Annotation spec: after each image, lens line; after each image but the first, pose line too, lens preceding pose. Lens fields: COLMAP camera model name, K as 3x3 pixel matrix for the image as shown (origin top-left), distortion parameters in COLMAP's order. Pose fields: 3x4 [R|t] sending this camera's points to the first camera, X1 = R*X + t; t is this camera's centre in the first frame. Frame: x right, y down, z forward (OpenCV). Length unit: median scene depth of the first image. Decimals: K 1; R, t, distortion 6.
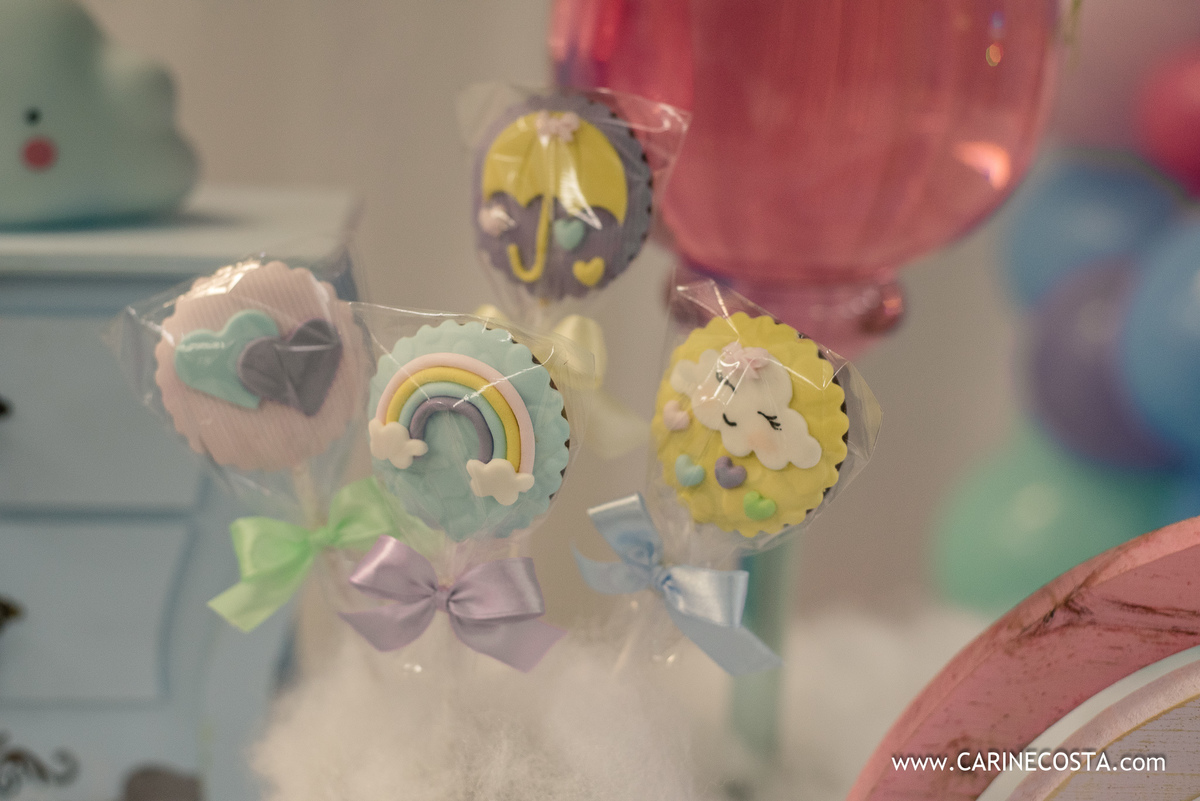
lens RADIAL K [[1631.4, 0, 601.6], [0, 1631.4, 403.8], [0, 0, 1]] dist [-0.001624, 0.000000]
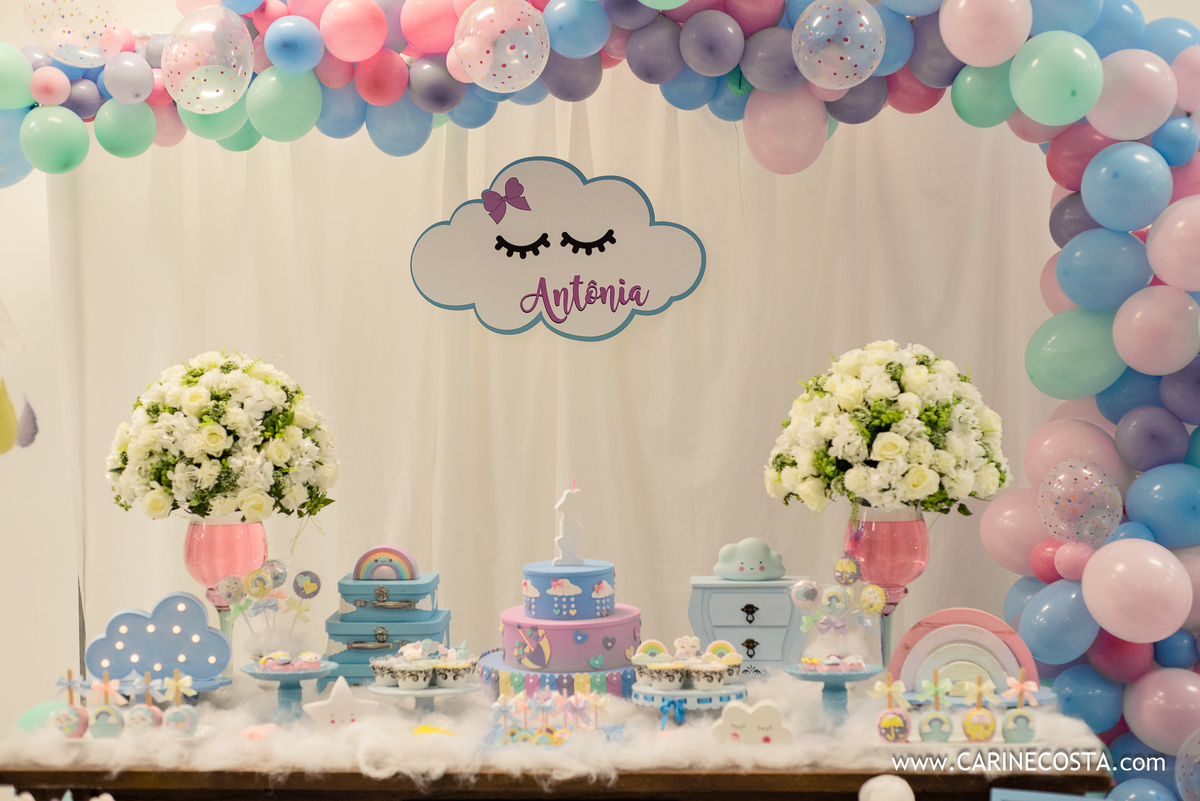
lens RADIAL K [[1631.4, 0, 605.2], [0, 1631.4, 397.9], [0, 0, 1]] dist [-0.001624, 0.000000]
pose [[0.984430, -0.044578, -0.170031, 0.184507], [-0.005311, 0.959322, -0.282263, 1.186675], [0.175697, 0.278772, 0.944149, -6.231962]]
